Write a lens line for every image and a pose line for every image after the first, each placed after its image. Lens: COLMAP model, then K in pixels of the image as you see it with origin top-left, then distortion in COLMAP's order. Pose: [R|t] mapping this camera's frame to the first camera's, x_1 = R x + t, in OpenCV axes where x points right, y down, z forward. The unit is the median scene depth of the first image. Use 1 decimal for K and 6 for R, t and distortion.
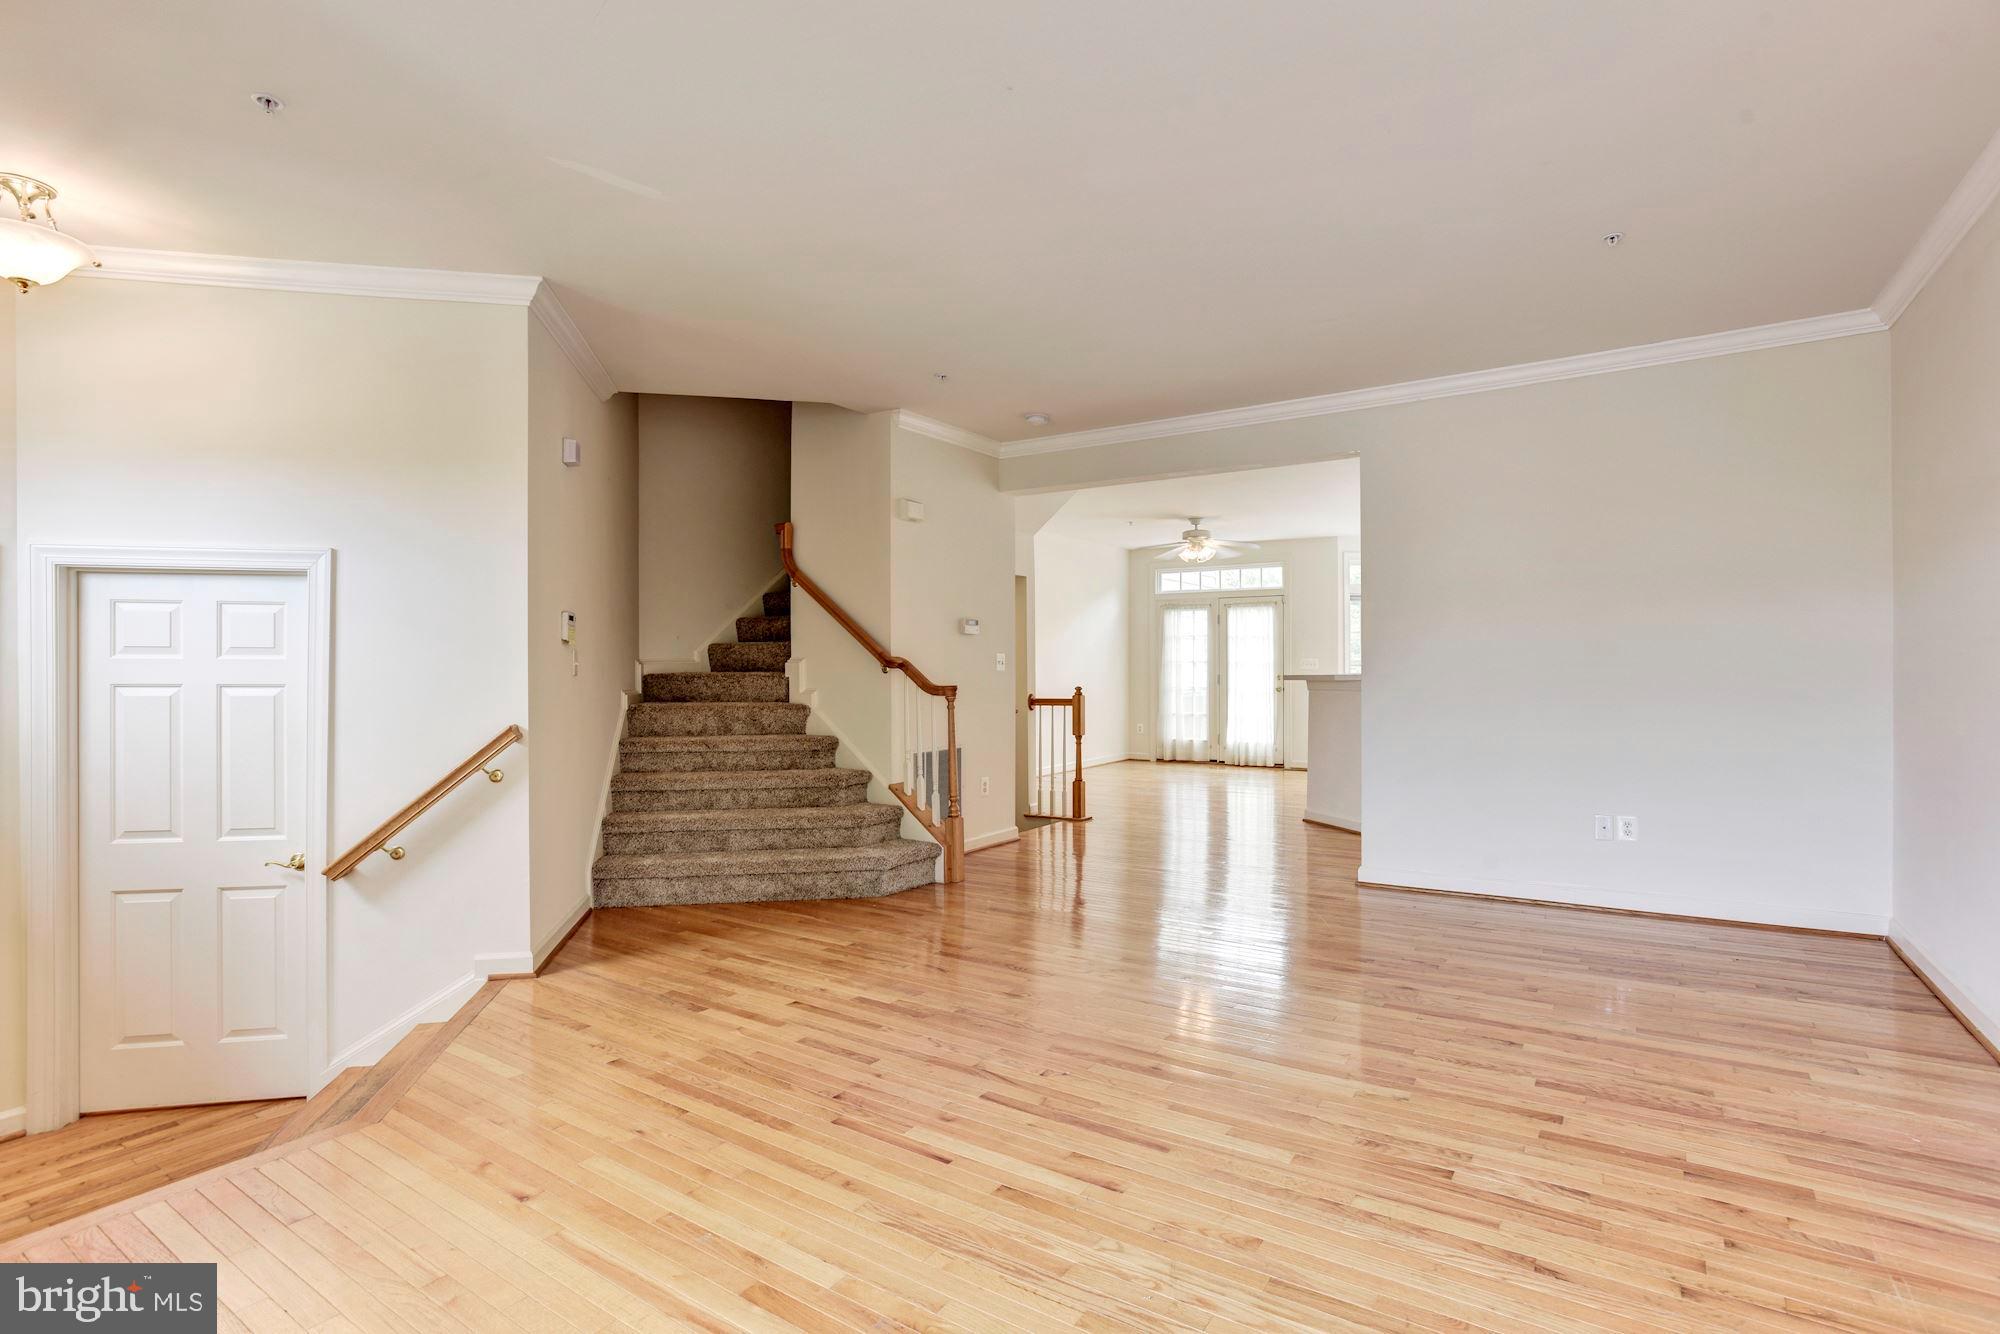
lens RADIAL K [[964.8, 0, 1000.0], [0, 964.8, 667.0], [0, 0, 1]] dist [-0.059760, 0.030545]
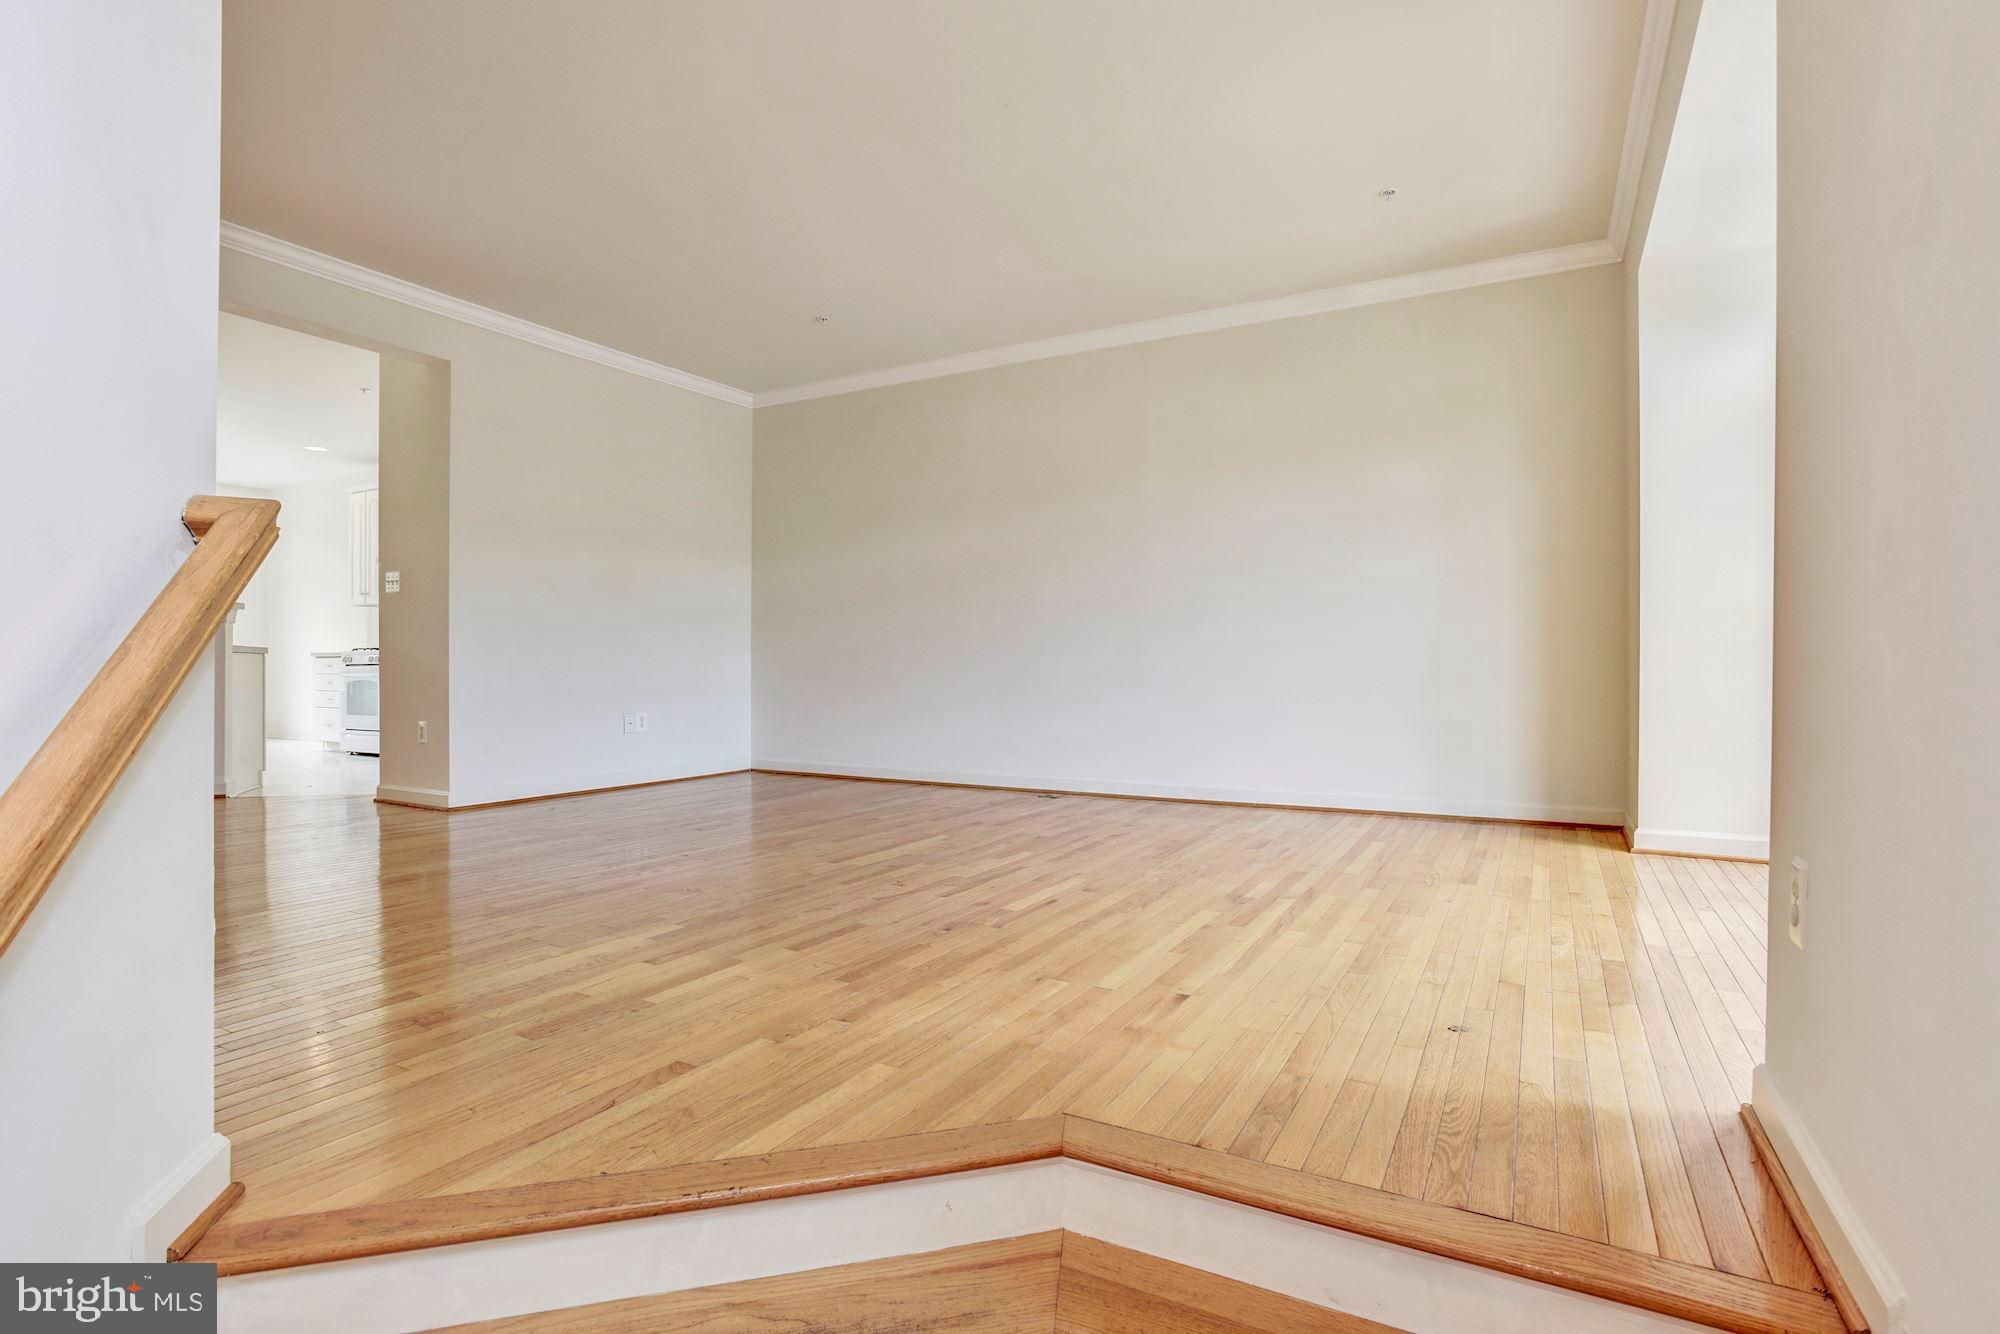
lens RADIAL K [[964.8, 0, 1000.0], [0, 964.8, 667.0], [0, 0, 1]] dist [-0.059760, 0.030545]
pose [[-0.063476, 0.004728, 0.997972, -0.909299], [-0.000088, 0.999989, -0.004743, 0.129729], [-0.997983, -0.000388, -0.063475, 0.756725]]
